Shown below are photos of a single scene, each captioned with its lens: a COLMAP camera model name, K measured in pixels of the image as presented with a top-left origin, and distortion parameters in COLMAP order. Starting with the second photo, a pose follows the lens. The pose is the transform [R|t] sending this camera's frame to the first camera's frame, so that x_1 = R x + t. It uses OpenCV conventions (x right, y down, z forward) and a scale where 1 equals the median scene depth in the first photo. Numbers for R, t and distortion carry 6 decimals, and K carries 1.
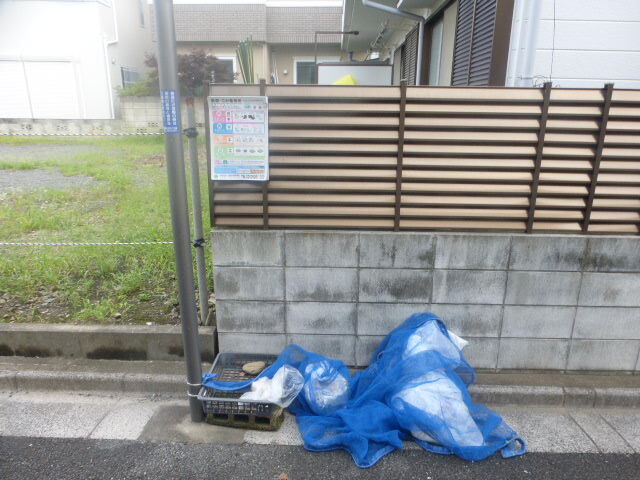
lens RADIAL K [[464.3, 0, 320.0], [0, 464.3, 240.0], [0, 0, 1]] dist [0.003874, 0.003256]
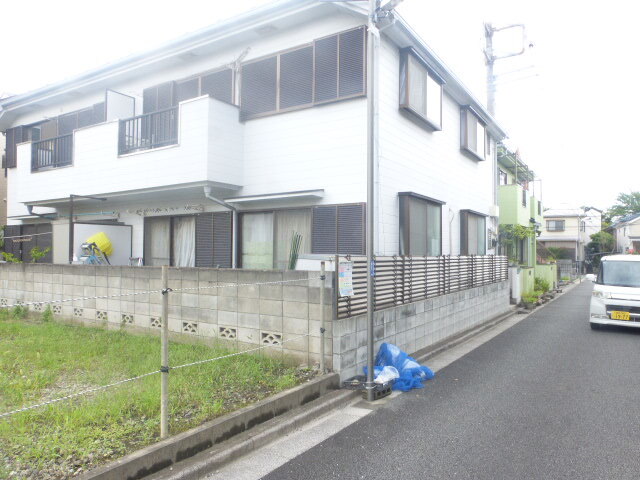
lens RADIAL K [[464.3, 0, 320.0], [0, 464.3, 240.0], [0, 0, 1]] dist [0.003874, 0.003256]
pose [[0.522576, 0.017645, 0.852410, -2.091457], [0.217086, 0.964081, -0.153043, -0.068315], [-0.824493, 0.265023, 0.499974, -0.112830]]
